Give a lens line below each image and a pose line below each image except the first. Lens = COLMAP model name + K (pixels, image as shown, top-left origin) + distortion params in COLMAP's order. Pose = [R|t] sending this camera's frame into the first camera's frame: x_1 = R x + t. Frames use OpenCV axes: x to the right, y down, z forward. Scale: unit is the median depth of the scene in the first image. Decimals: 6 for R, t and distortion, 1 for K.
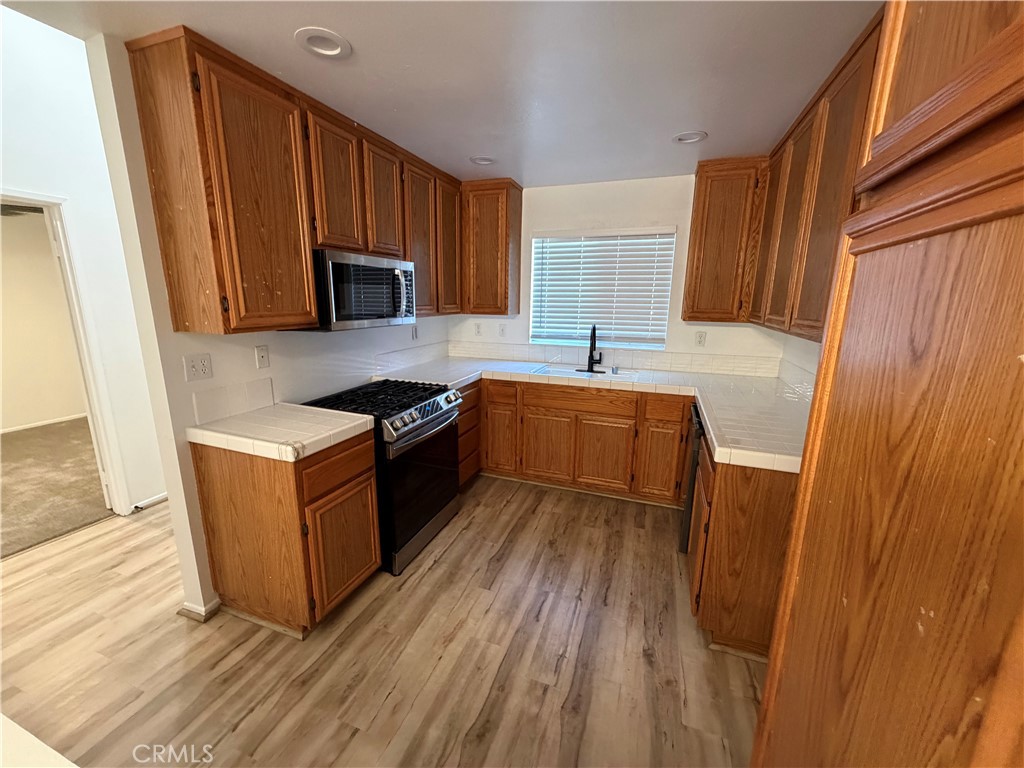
lens RADIAL K [[407.5, 0, 509.4], [0, 407.5, 384.9], [0, 0, 1]] dist [-0.001658, -0.000021]
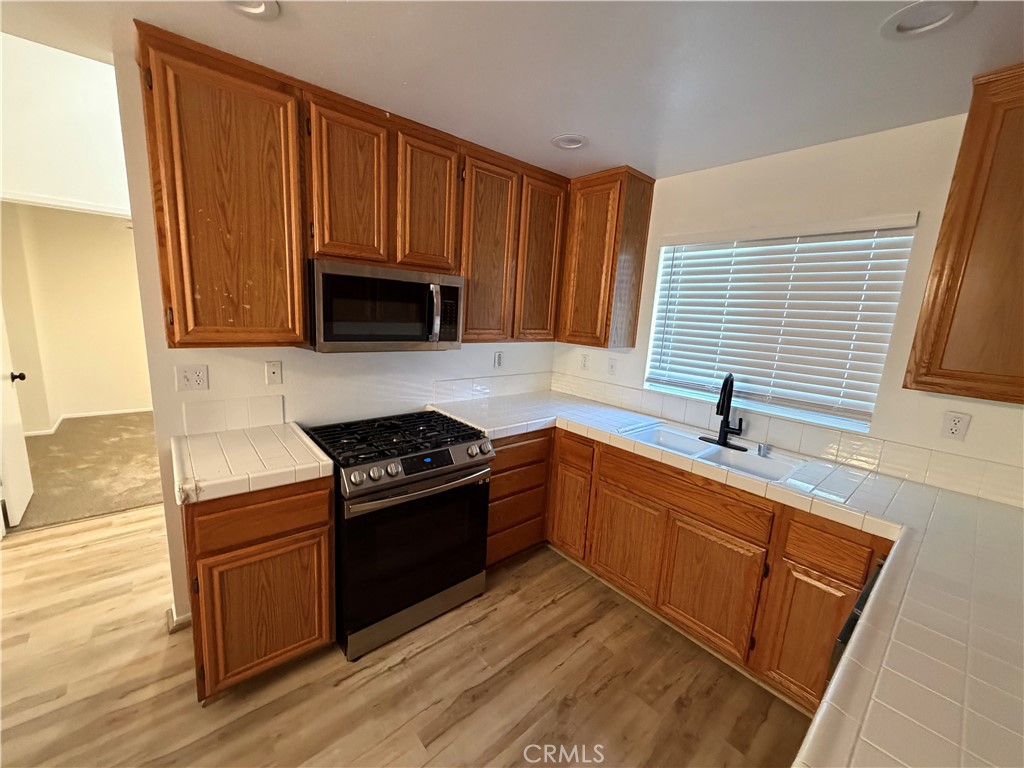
lens RADIAL K [[407.5, 0, 509.4], [0, 407.5, 384.9], [0, 0, 1]] dist [-0.001658, -0.000021]
pose [[0.872537, 0.125967, -0.472030, 0.266993], [-0.148754, 0.988812, -0.011091, -0.092571], [0.465352, 0.079894, 0.881513, 0.348115]]
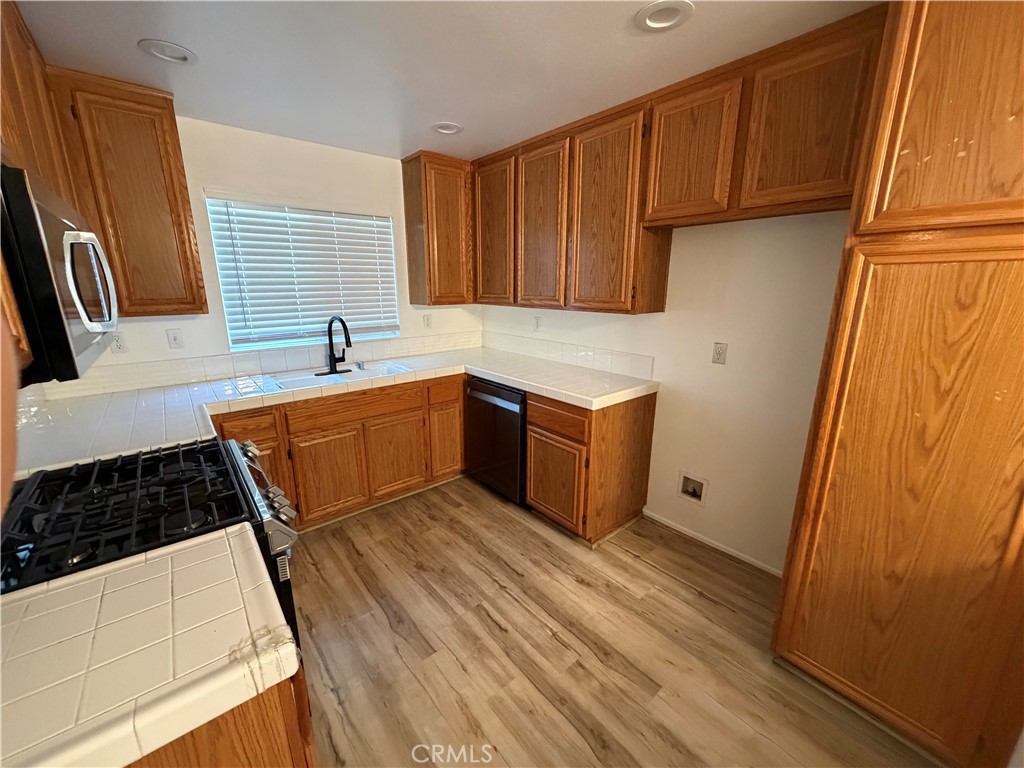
lens RADIAL K [[407.5, 0, 509.4], [0, 407.5, 384.9], [0, 0, 1]] dist [-0.001658, -0.000021]
pose [[0.498924, -0.223456, 0.837343, -0.447622], [0.190684, 0.970815, 0.145457, -0.083700], [-0.845408, 0.087096, 0.526972, 0.339632]]
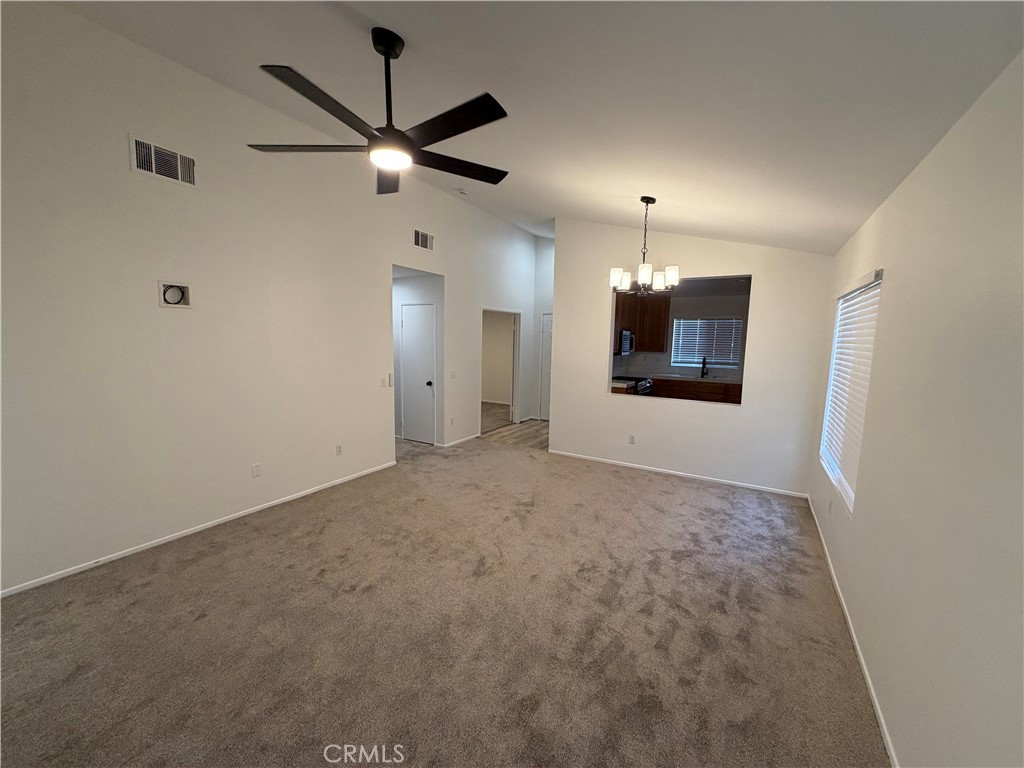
lens RADIAL K [[407.5, 0, 509.4], [0, 407.5, 384.9], [0, 0, 1]] dist [-0.001658, -0.000021]
pose [[0.979542, 0.030254, -0.198952, -0.525814], [-0.049302, 0.994584, -0.091494, 0.351383], [0.195106, 0.099431, 0.975729, -1.846826]]
